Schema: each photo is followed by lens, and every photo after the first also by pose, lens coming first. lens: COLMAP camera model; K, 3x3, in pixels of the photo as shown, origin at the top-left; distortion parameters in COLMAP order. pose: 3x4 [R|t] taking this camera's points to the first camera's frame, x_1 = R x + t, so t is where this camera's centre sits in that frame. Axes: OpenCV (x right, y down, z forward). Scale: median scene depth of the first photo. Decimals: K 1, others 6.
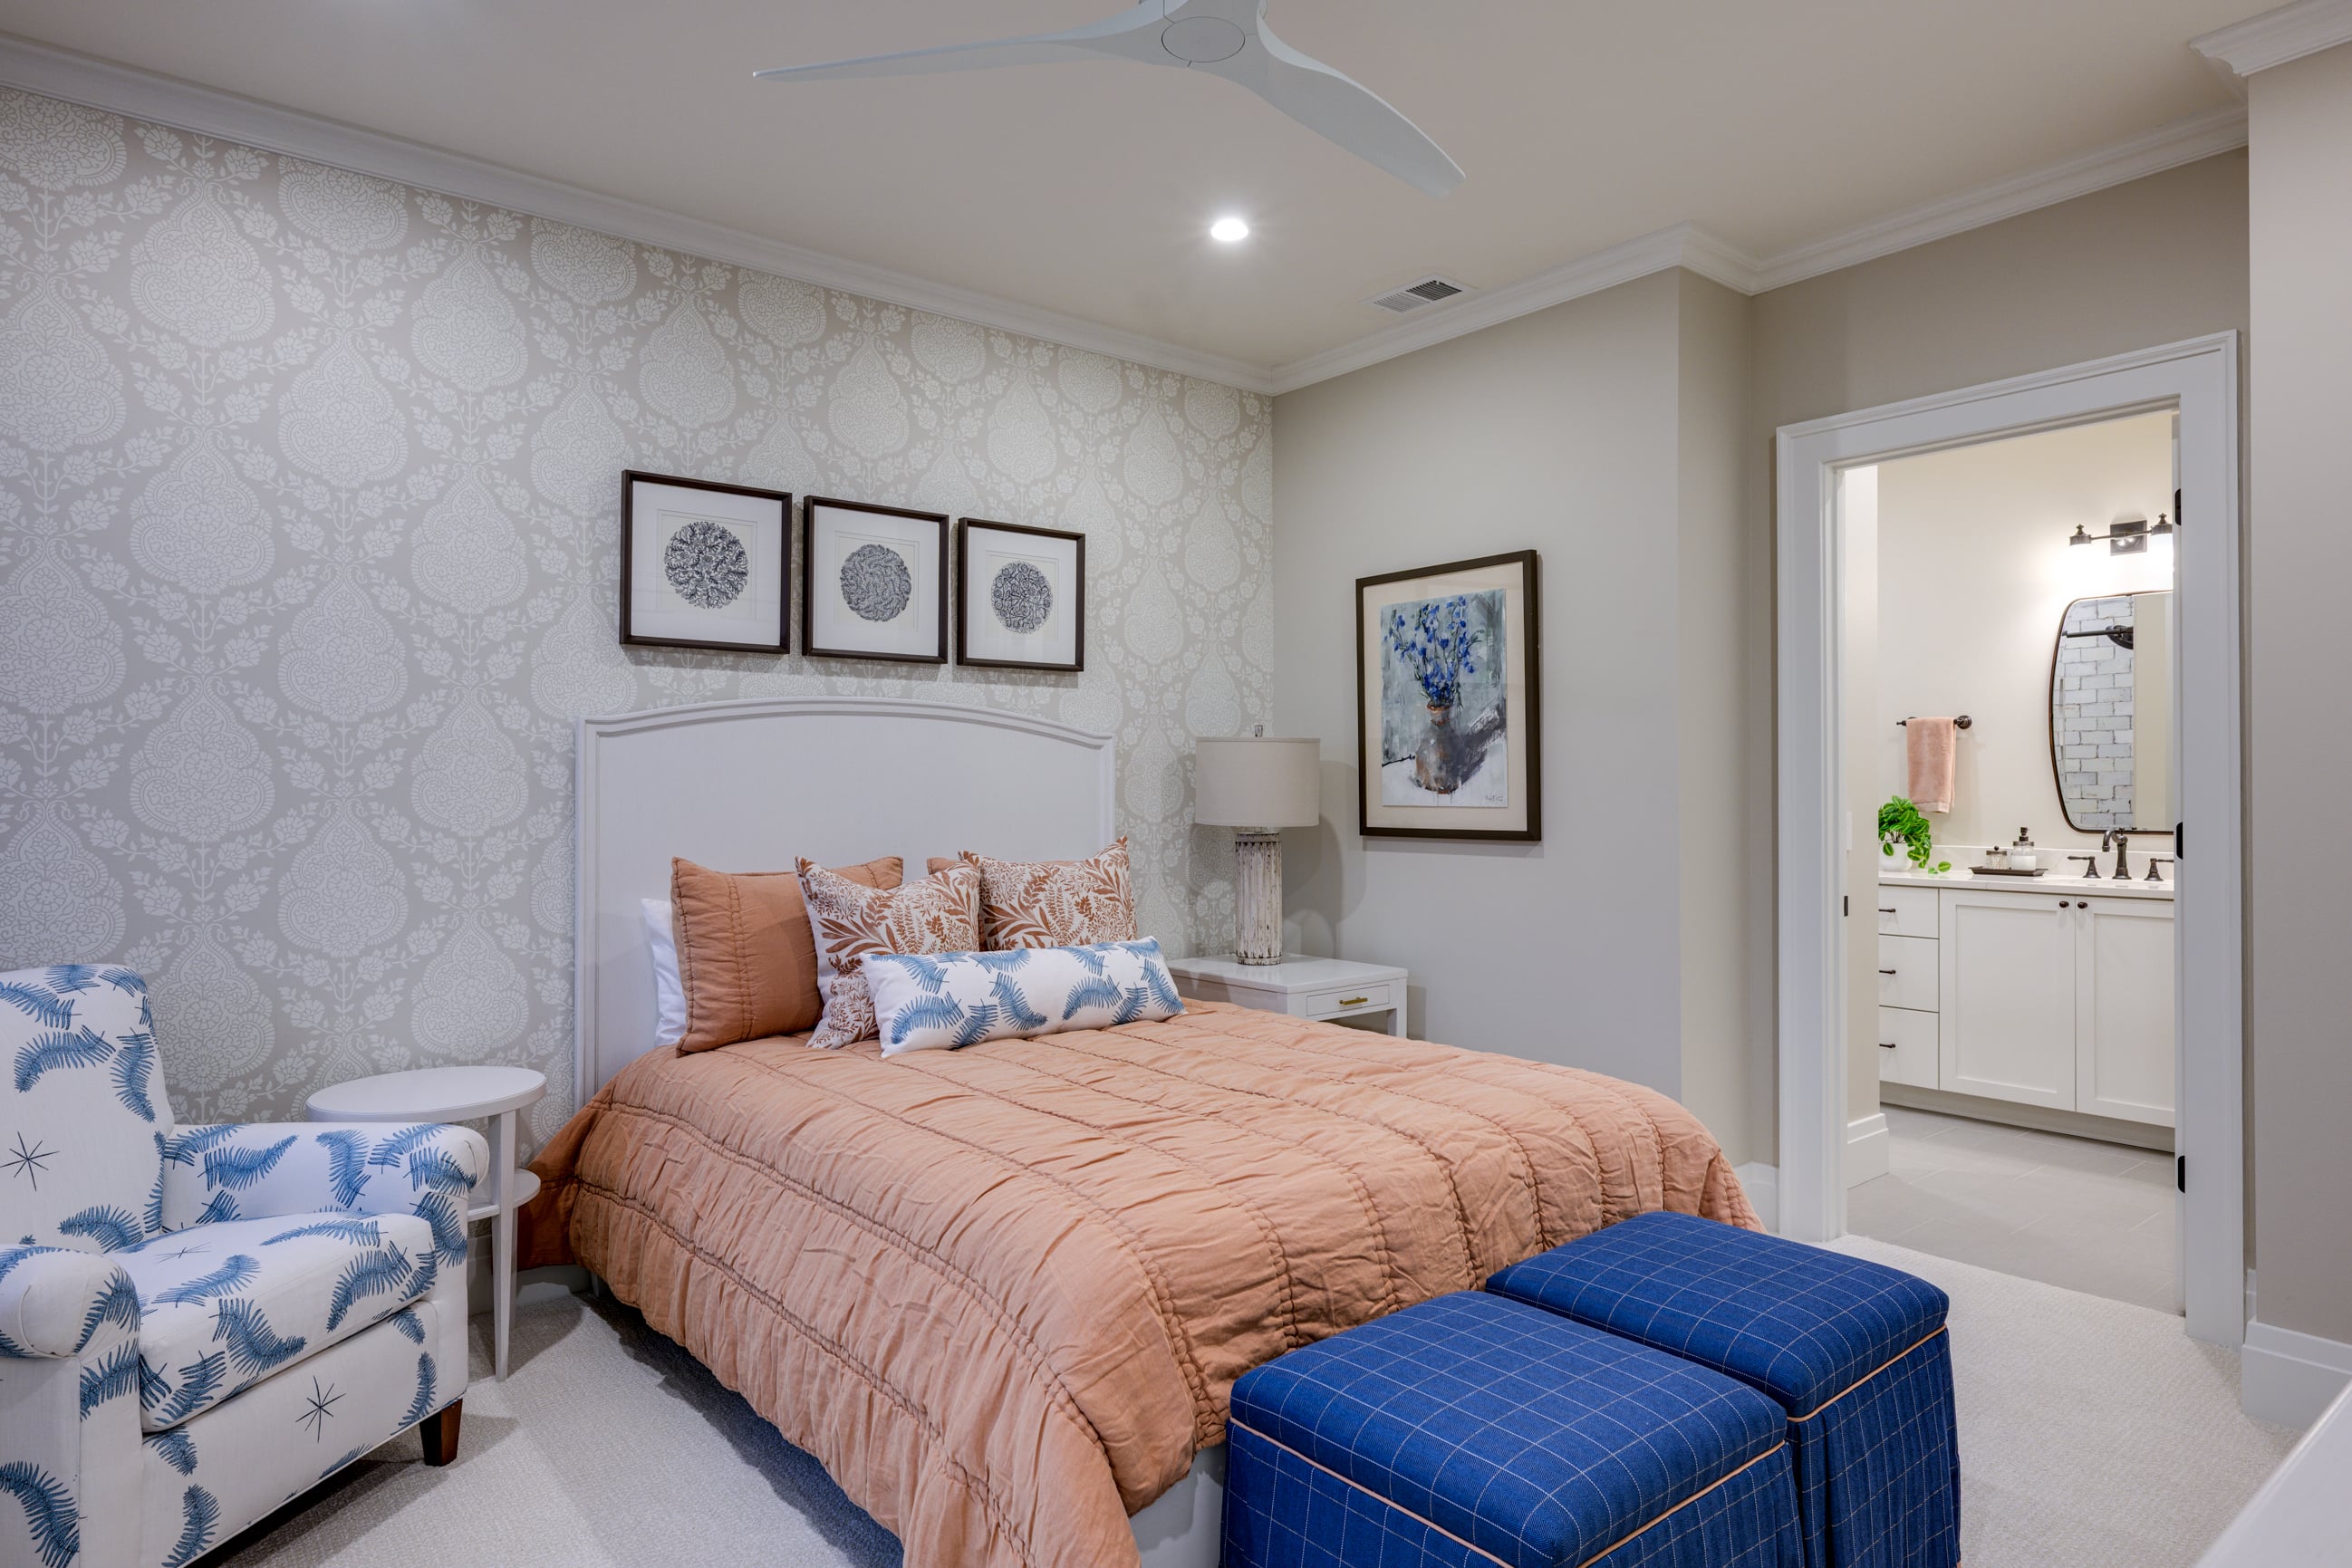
lens RADIAL K [[1374.9, 0, 1176.0], [0, 1374.9, 784.0], [0, 0, 1]] dist [-0.002009, -0.000388]
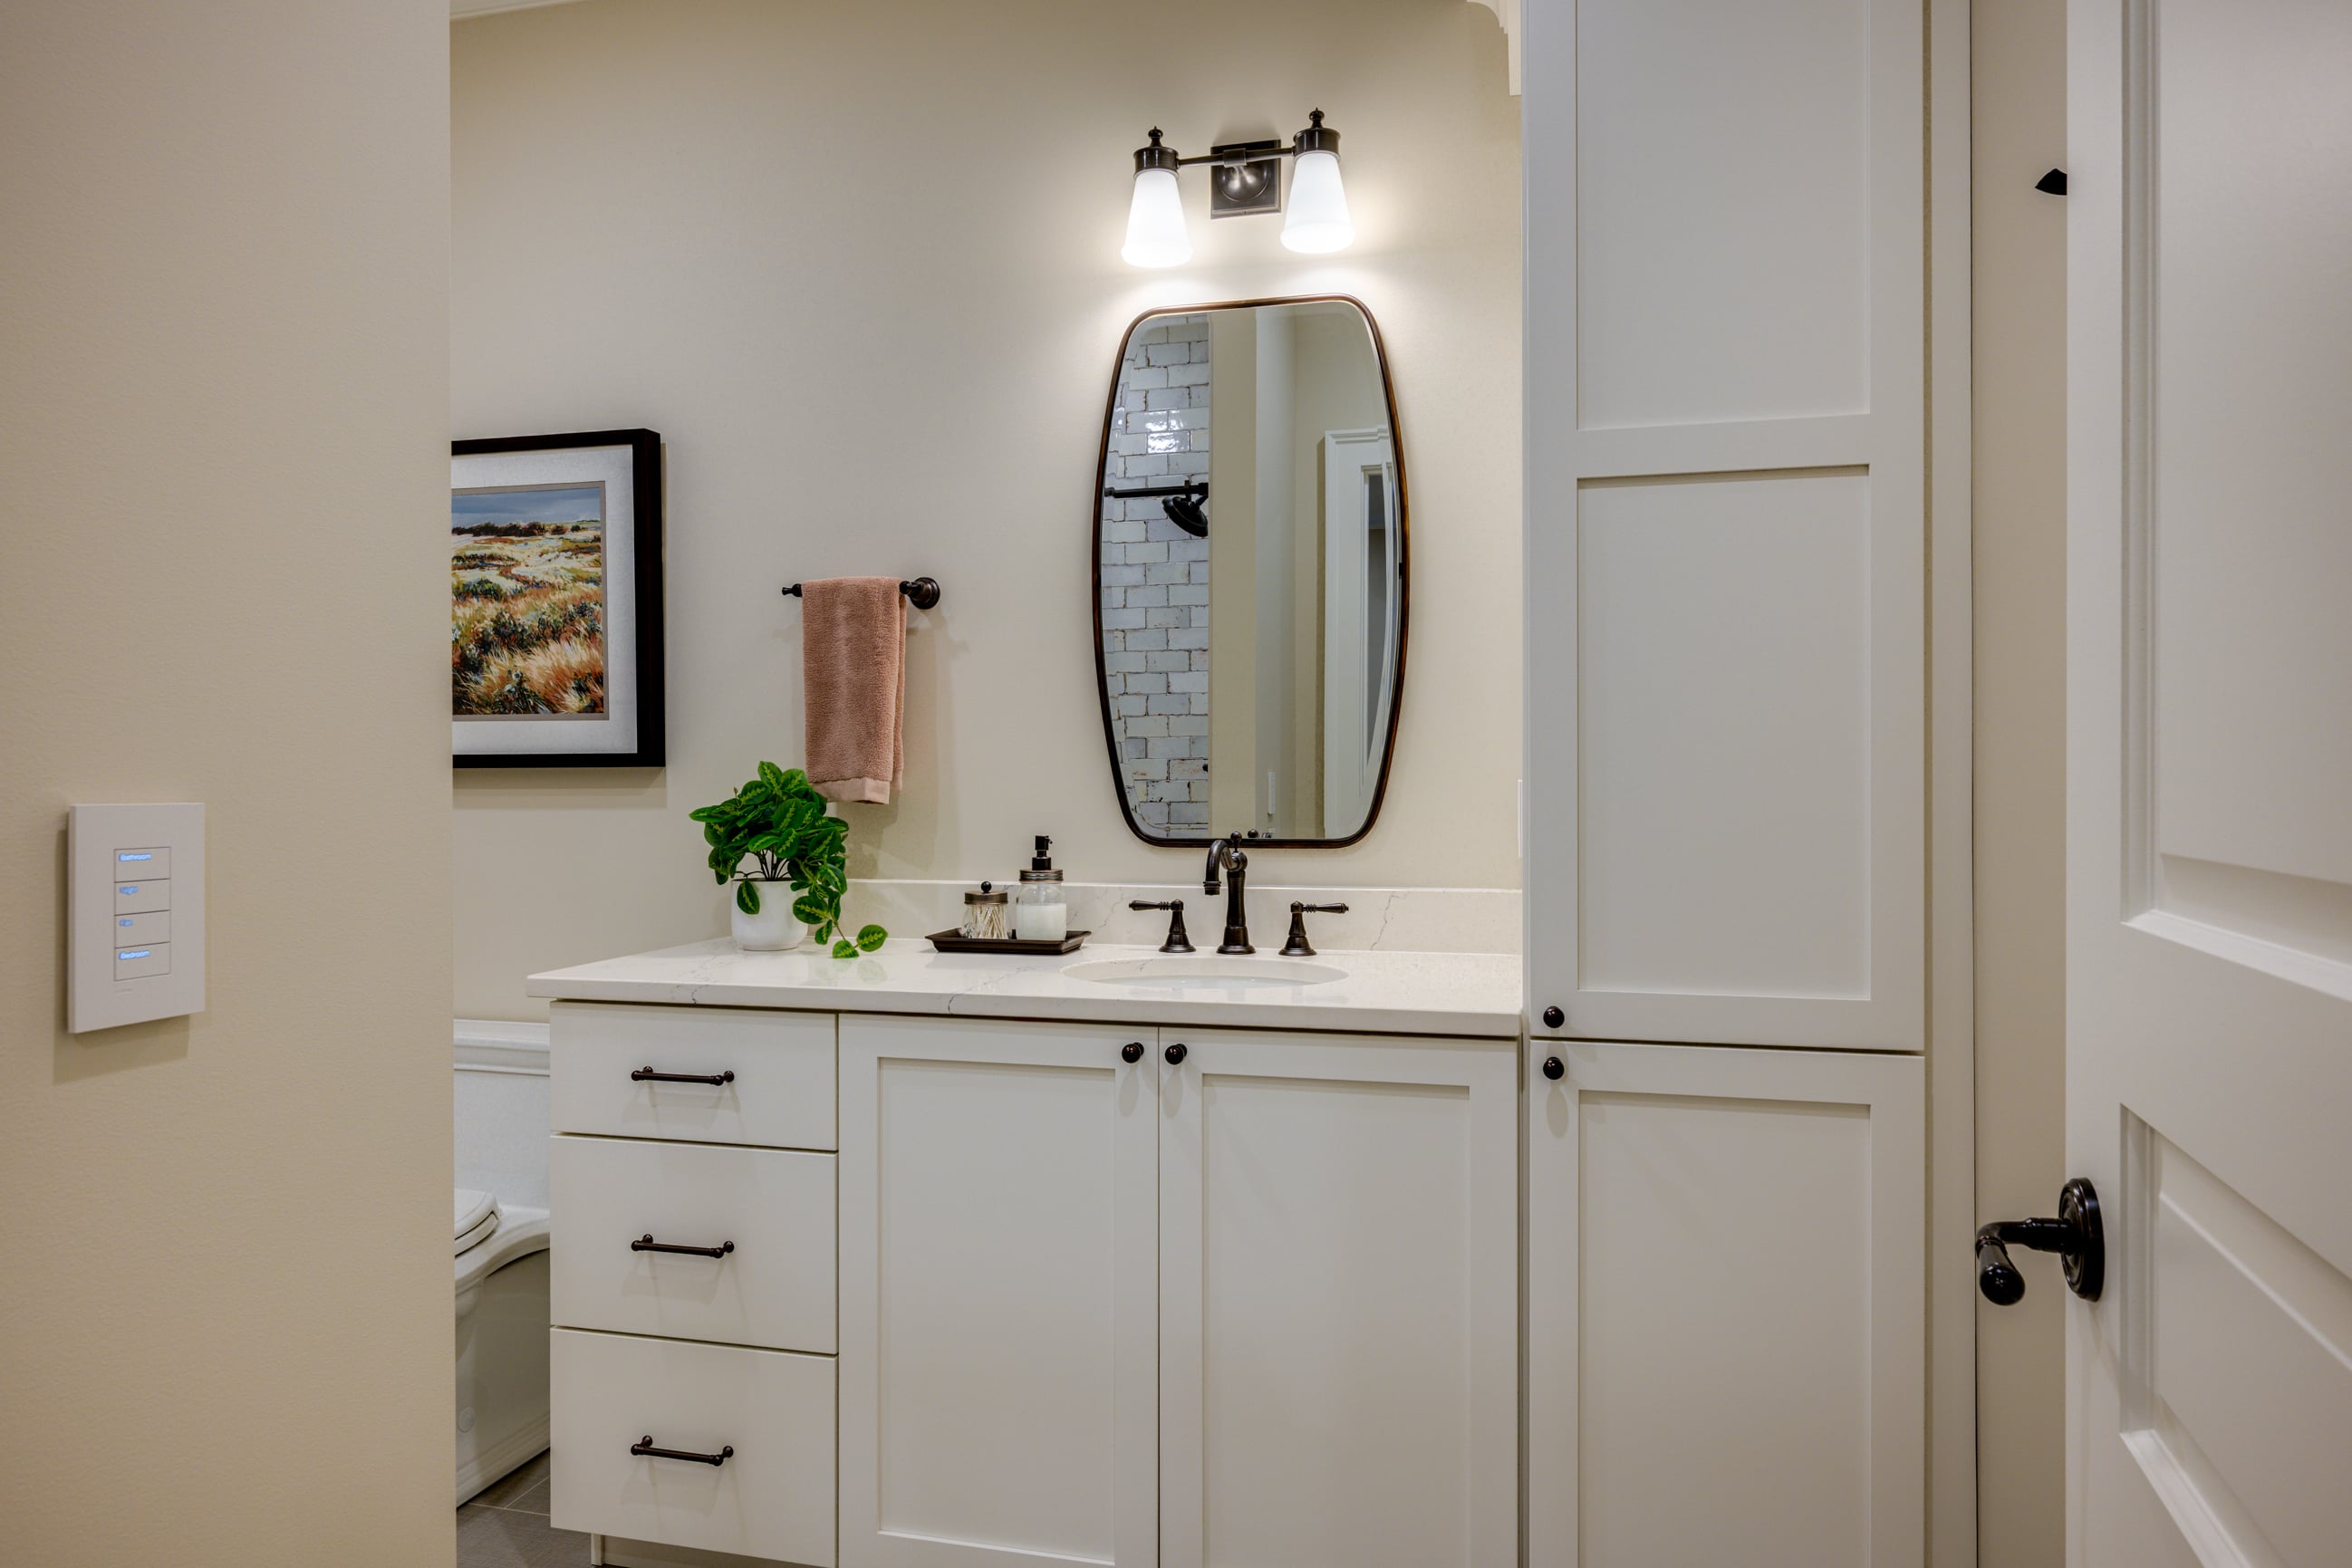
lens RADIAL K [[1679.6, 0, 1176.0], [0, 1679.6, 784.0], [0, 0, 1]] dist [0.003348, 0.000086]
pose [[0.809948, -0.002201, 0.586498, 0.339086], [-0.001520, 0.999982, 0.005851, 0.012098], [-0.586500, -0.005631, 0.809930, 0.543837]]
